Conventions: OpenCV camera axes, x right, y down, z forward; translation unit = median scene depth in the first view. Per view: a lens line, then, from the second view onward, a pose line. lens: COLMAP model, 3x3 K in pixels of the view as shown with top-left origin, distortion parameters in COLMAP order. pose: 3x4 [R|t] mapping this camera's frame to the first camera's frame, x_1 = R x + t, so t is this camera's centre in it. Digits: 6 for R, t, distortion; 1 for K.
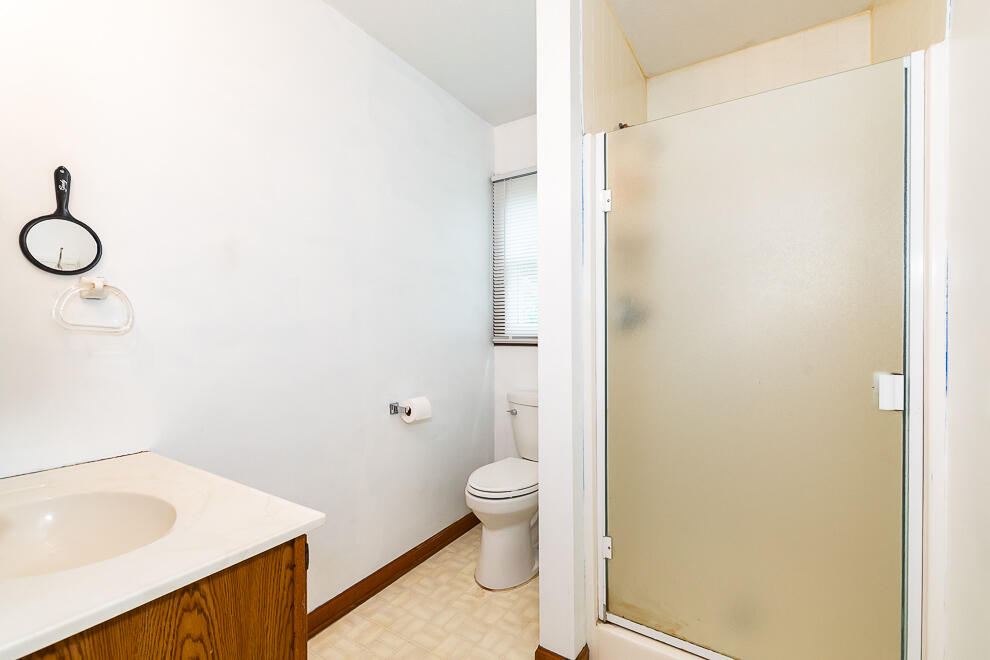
lens RADIAL K [[425.3, 0, 496.4], [0, 425.3, 331.8], [0, 0, 1]] dist [0.004594, -0.001126]
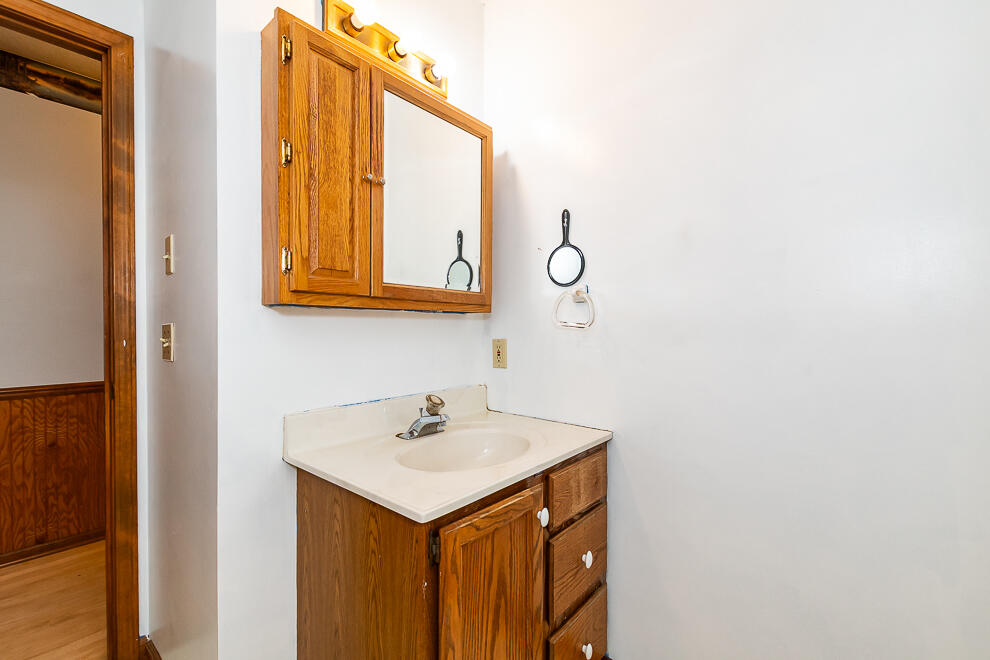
lens RADIAL K [[425.3, 0, 496.4], [0, 425.3, 331.8], [0, 0, 1]] dist [0.004594, -0.001126]
pose [[-0.125710, 0.015471, -0.991946, 0.408077], [0.001230, 0.999880, 0.015439, -0.006727], [0.992066, 0.000721, -0.125714, 0.956308]]
